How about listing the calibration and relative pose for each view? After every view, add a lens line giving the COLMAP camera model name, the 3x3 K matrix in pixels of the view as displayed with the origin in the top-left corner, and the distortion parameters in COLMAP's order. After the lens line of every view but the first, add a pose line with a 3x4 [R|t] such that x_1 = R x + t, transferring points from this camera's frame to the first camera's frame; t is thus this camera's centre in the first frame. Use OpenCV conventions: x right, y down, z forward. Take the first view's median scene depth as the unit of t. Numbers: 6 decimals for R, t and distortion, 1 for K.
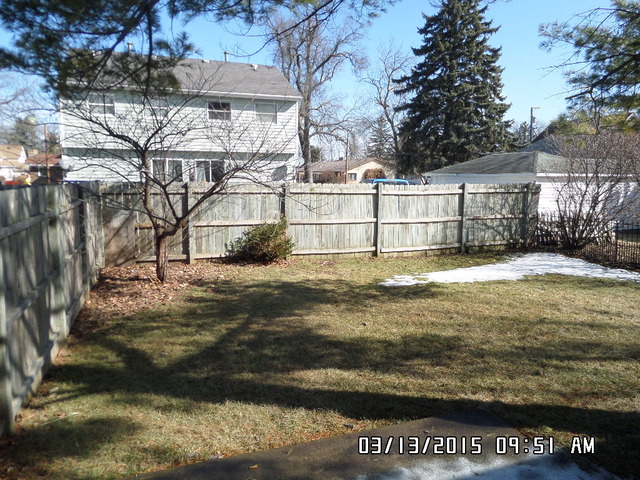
lens RADIAL K [[472.4, 0, 319.1], [0, 472.4, 238.2], [0, 0, 1]] dist [0.007907, -0.001905]
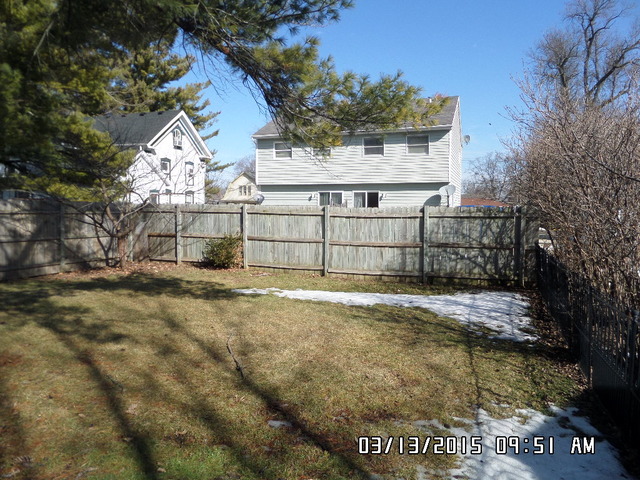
lens RADIAL K [[472.4, 0, 318.5], [0, 472.4, 241.2], [0, 0, 1]] dist [0.007907, -0.001905]
pose [[0.763163, 0.042863, -0.644783, 0.728024], [-0.088066, 0.995387, -0.038066, 0.003918], [0.640177, 0.085834, 0.763417, 0.179225]]
